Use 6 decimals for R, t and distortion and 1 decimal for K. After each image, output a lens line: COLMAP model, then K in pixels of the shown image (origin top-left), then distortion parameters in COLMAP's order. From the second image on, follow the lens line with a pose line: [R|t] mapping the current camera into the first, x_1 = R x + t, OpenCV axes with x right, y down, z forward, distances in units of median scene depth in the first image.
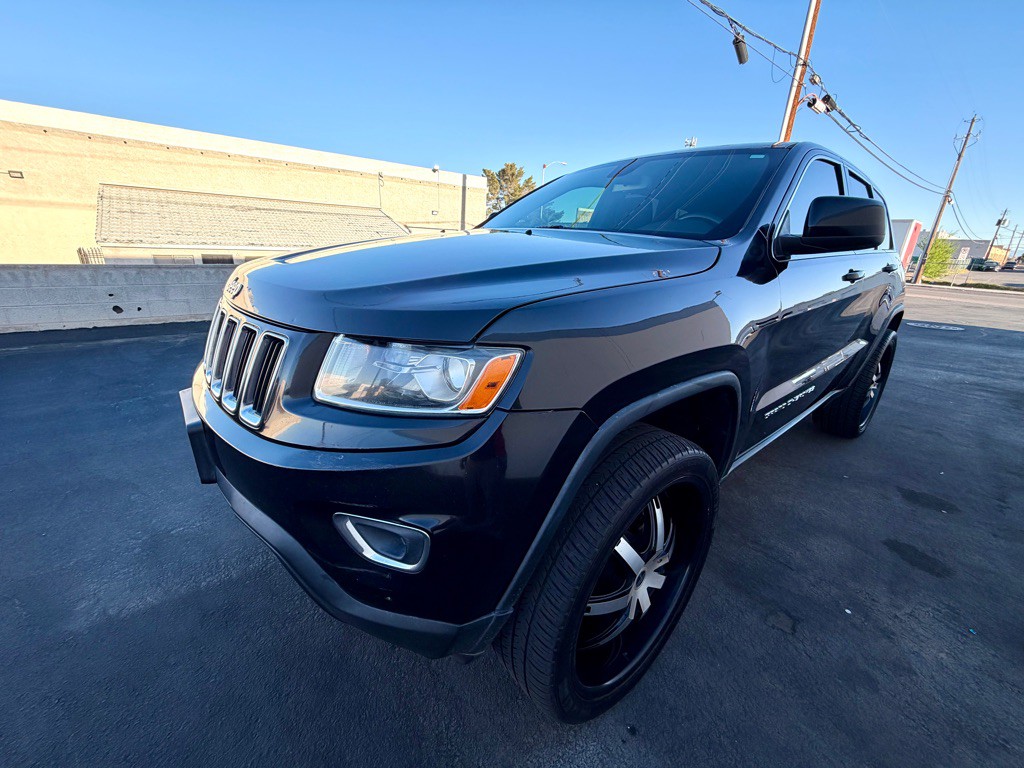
lens RADIAL K [[404.3, 0, 510.4], [0, 404.3, 383.3], [0, 0, 1]] dist [-0.000975, 0.000408]
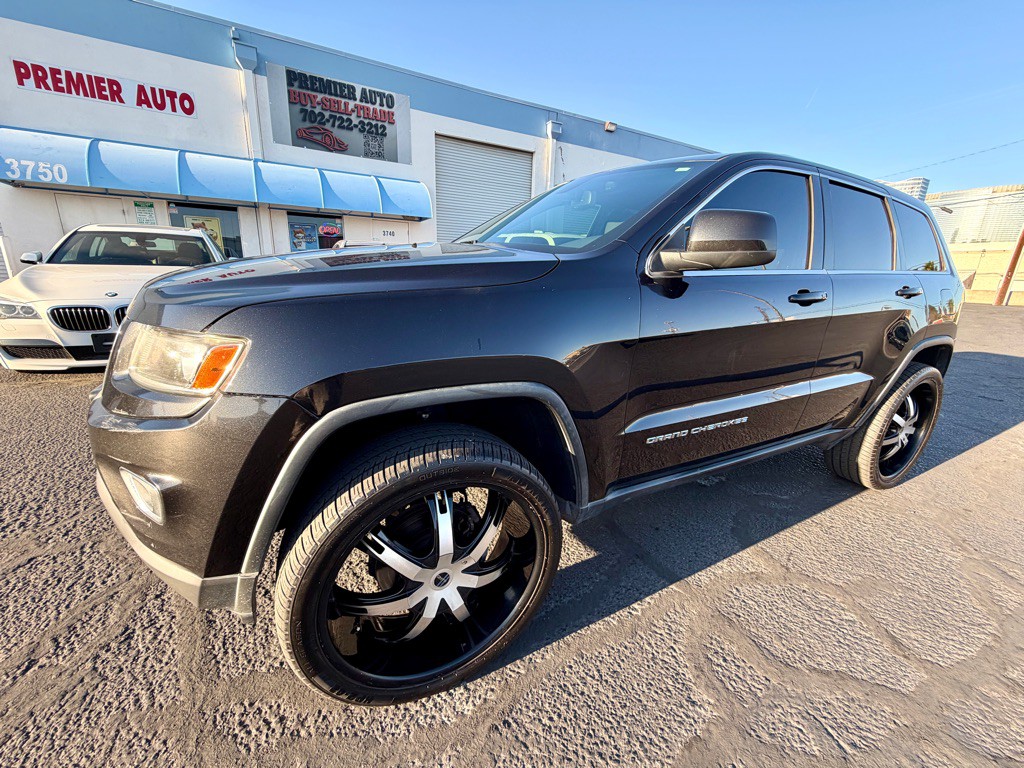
lens RADIAL K [[404.3, 0, 509.5], [0, 404.3, 383.7], [0, 0, 1]] dist [-0.000975, 0.000408]
pose [[0.976479, 0.074165, -0.202458, 0.433150], [-0.082096, 0.996141, -0.031052, 0.004341], [0.199373, 0.046943, 0.978799, 0.010262]]
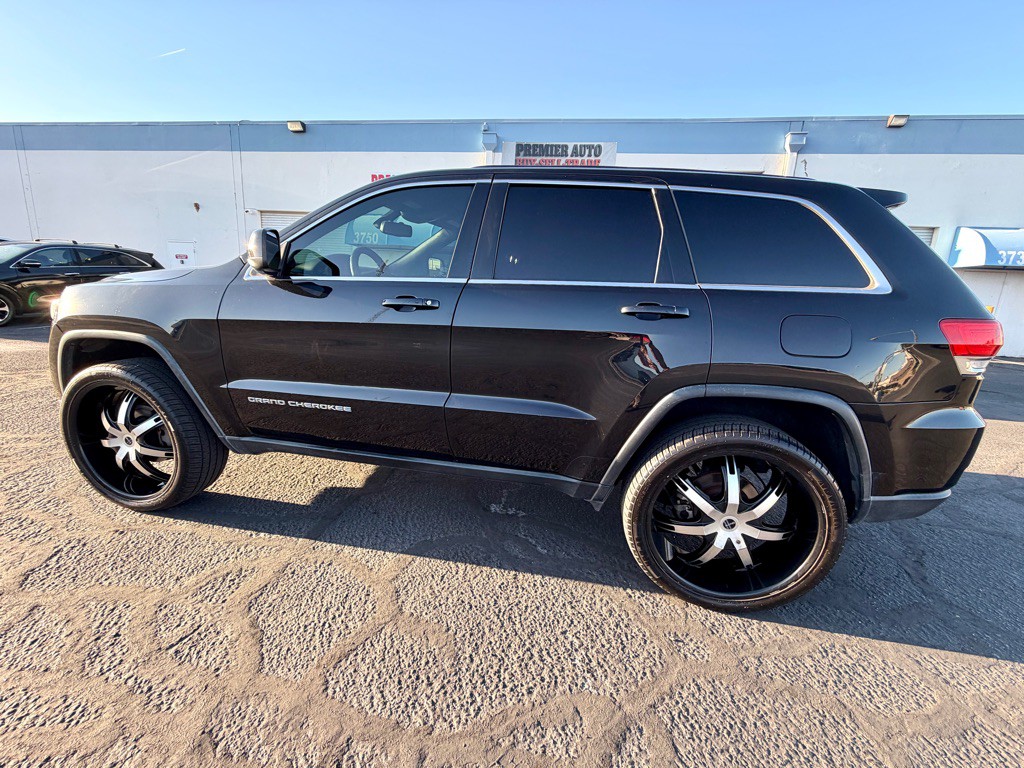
lens RADIAL K [[404.3, 0, 509.3], [0, 404.3, 386.0], [0, 0, 1]] dist [-0.000975, 0.000408]
pose [[0.639594, 0.187002, -0.745620, 1.820866], [-0.273029, 0.961980, 0.007060, -0.165577], [0.718592, 0.199060, 0.666334, 0.637208]]
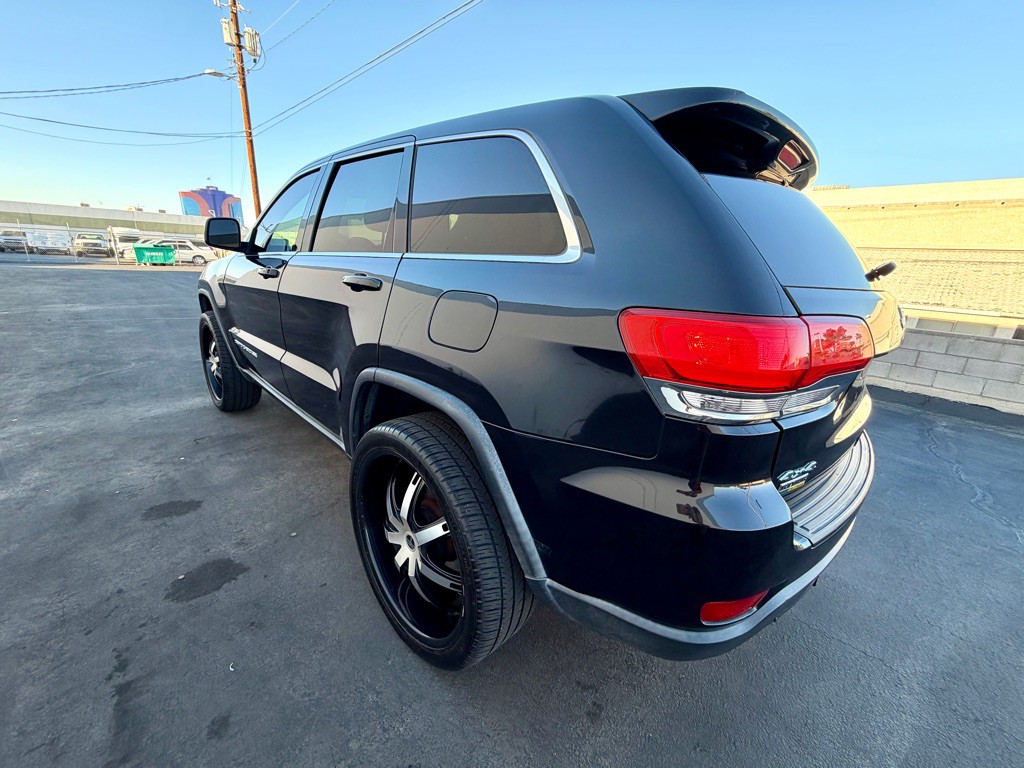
lens RADIAL K [[404.3, 0, 509.7], [0, 404.3, 385.3], [0, 0, 1]] dist [-0.000975, 0.000408]
pose [[0.093225, 0.256622, -0.962005, 2.199544], [-0.377554, 0.903161, 0.204337, -0.495418], [0.921283, 0.344159, 0.181086, 1.623299]]
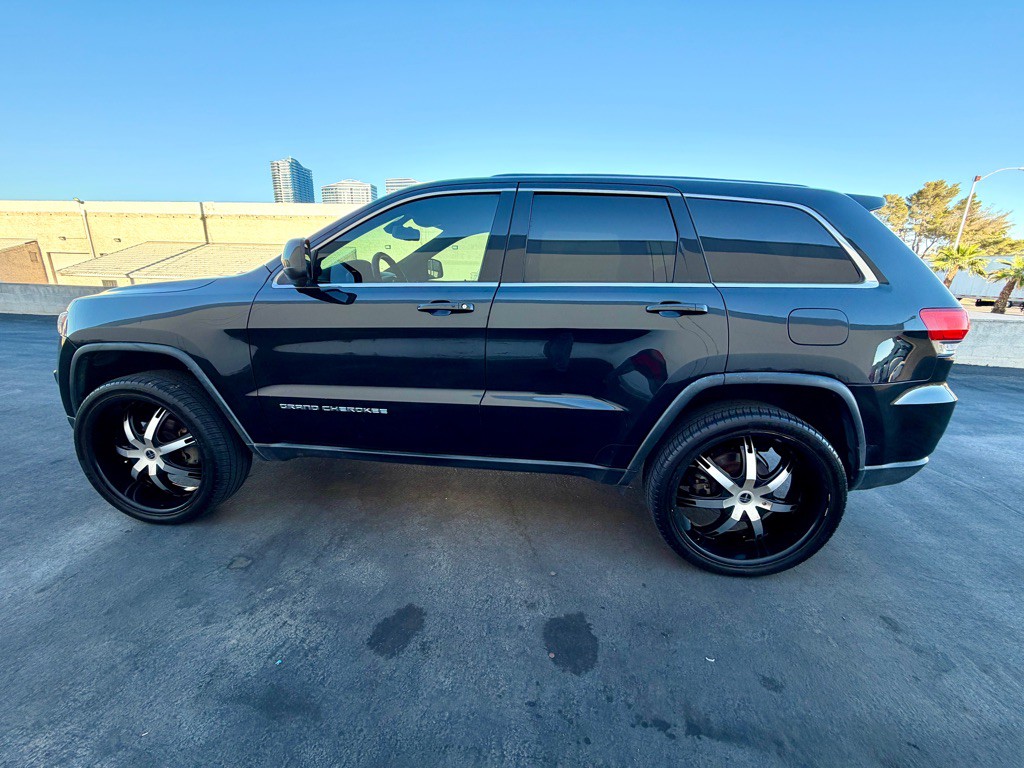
lens RADIAL K [[404.3, 0, 507.7], [0, 404.3, 385.2], [0, 0, 1]] dist [-0.000975, 0.000408]
pose [[0.696384, 0.164871, -0.698474, 1.762026], [-0.232594, 0.972571, -0.002328, -0.128587], [0.678932, 0.164082, 0.715631, 0.483776]]
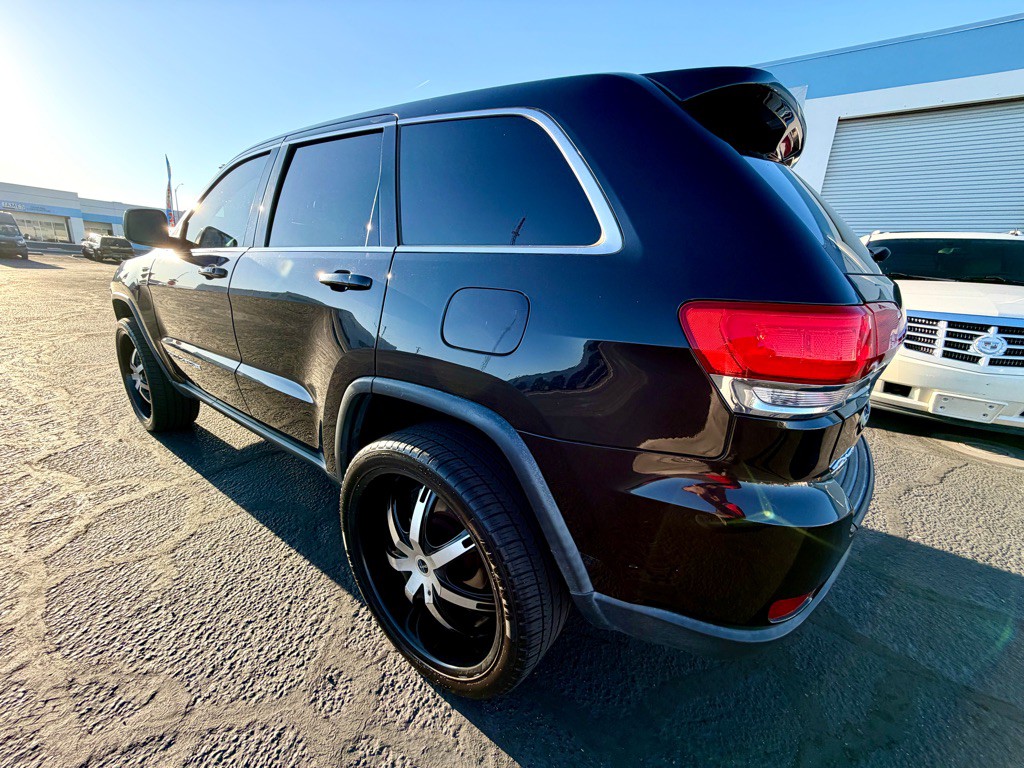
lens RADIAL K [[404.3, 0, 515.8], [0, 404.3, 387.4], [0, 0, 1]] dist [-0.000975, 0.000408]
pose [[0.242139, 0.264024, -0.933627, 2.127382], [-0.348662, 0.921663, 0.170214, -0.456745], [0.905430, 0.284305, 0.315226, 1.525697]]
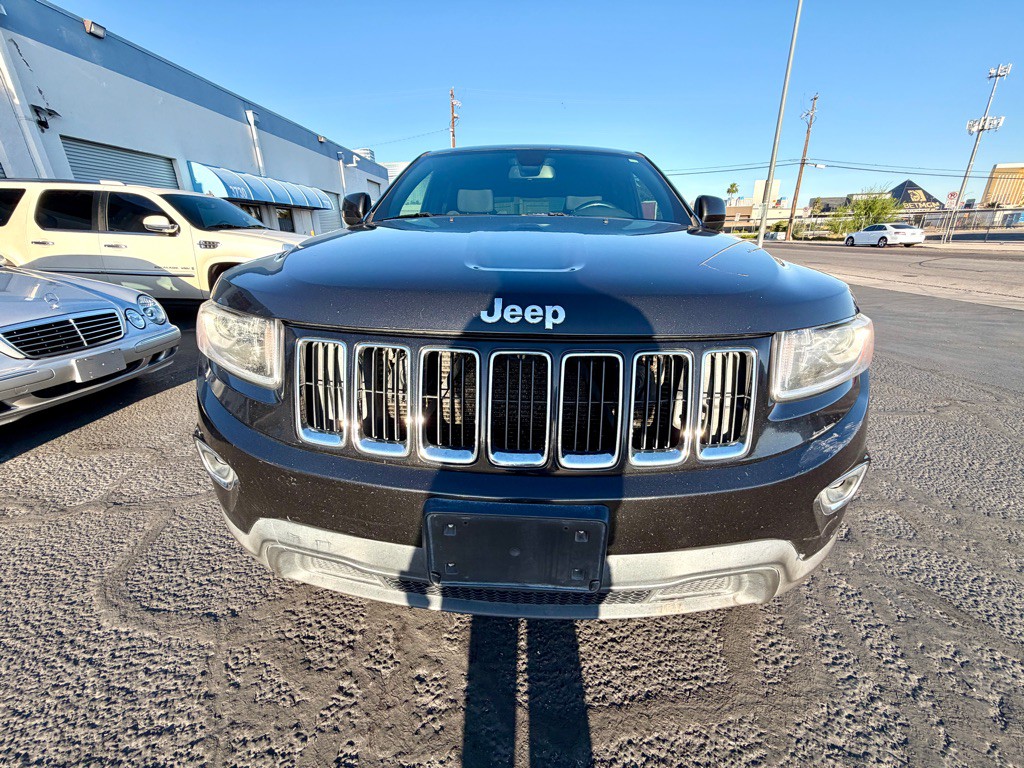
lens RADIAL K [[404.3, 0, 505.6], [0, 404.3, 385.5], [0, 0, 1]] dist [-0.000975, 0.000408]
pose [[0.688613, -0.284372, 0.667042, -0.762598], [0.251246, 0.956480, 0.148394, -0.148030], [-0.680212, 0.065405, 0.730092, 0.351033]]
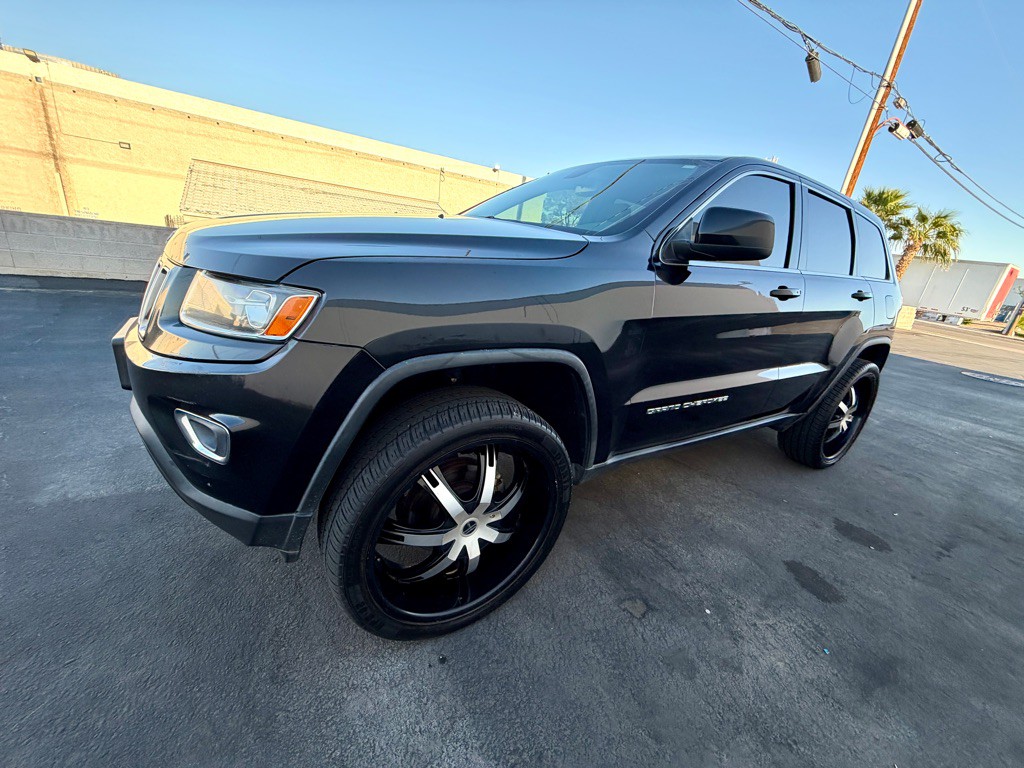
lens RADIAL K [[404.3, 0, 509.1], [0, 404.3, 383.7], [0, 0, 1]] dist [-0.000975, 0.000408]
pose [[0.986619, 0.128326, -0.100579, 0.324400], [-0.128971, 0.991648, 0.000095, 0.049350], [0.099751, 0.012878, 0.994929, -0.069318]]
